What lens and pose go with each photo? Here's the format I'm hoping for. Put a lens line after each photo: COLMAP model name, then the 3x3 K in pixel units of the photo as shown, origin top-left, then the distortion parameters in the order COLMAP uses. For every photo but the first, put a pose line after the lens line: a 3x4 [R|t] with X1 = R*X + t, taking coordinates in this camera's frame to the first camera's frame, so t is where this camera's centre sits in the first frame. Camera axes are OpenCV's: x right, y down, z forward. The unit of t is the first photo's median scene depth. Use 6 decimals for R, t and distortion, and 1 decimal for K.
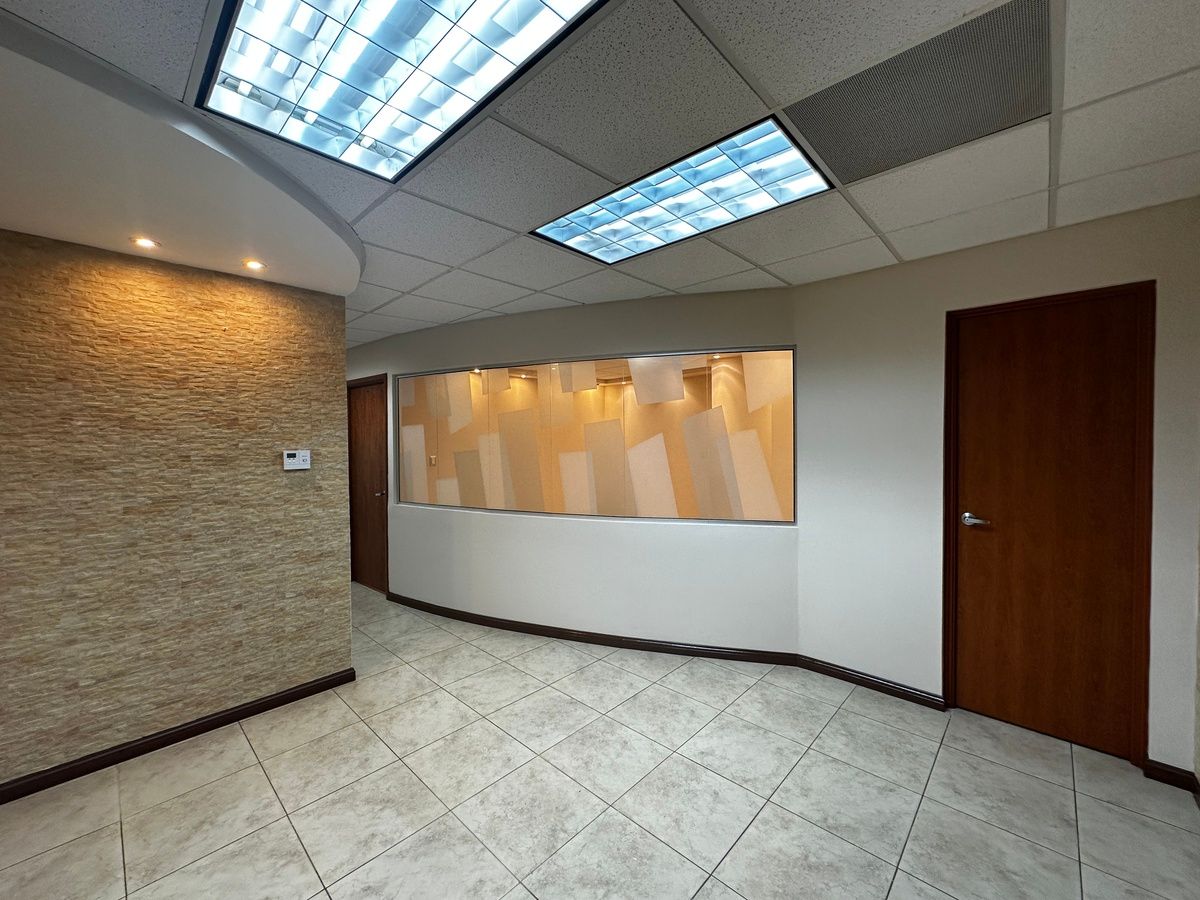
lens RADIAL K [[481.1, 0, 591.4], [0, 481.1, 447.5], [0, 0, 1]] dist [-0.001208, 0.000921]
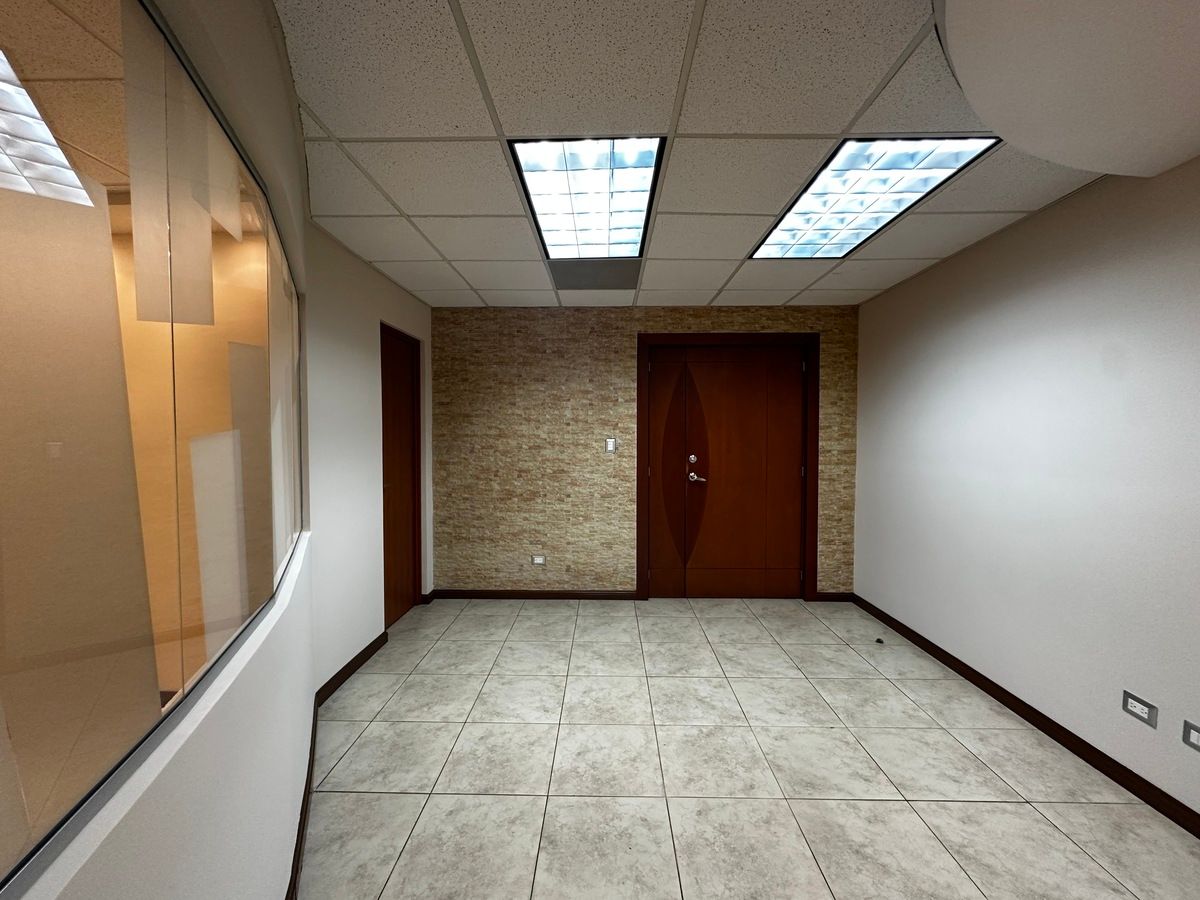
lens RADIAL K [[481.1, 0, 599.7], [0, 481.1, 452.3], [0, 0, 1]] dist [-0.001208, 0.000921]
pose [[-0.687971, -0.016508, 0.725550, -0.692320], [0.017168, 0.999091, 0.039011, 0.023482], [-0.725535, 0.039295, -0.687063, 1.822892]]
